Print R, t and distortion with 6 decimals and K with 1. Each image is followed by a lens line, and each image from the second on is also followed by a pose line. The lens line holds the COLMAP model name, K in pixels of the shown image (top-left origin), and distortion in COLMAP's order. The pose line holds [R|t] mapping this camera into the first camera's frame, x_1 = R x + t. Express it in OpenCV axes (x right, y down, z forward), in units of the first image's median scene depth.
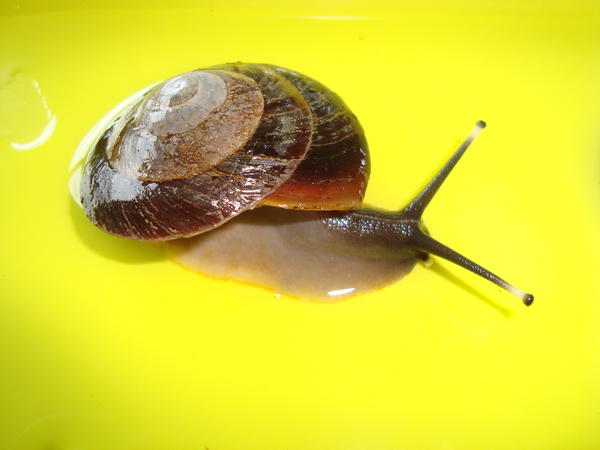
lens RADIAL K [[596.8, 0, 299.0], [0, 596.8, 225.2], [0, 0, 1]] dist [-0.020333, 0.000000]
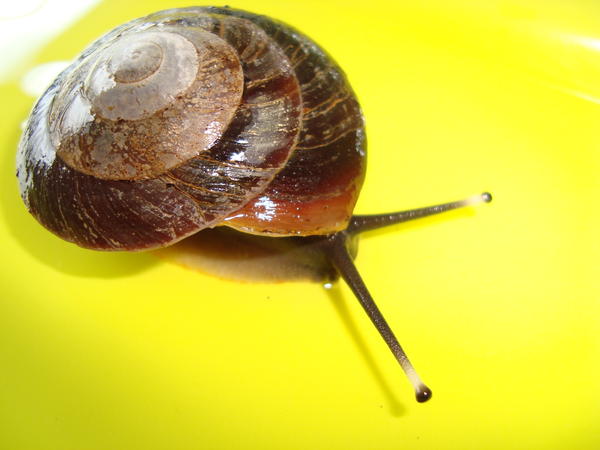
lens RADIAL K [[596.8, 0, 301.3], [0, 596.8, 225.2], [0, 0, 1]] dist [-0.020333, 0.000000]
pose [[0.992697, 0.120271, 0.009391, 0.034179], [-0.119489, 0.969542, 0.213802, -0.214654], [0.016610, -0.213363, 0.976832, 0.191498]]
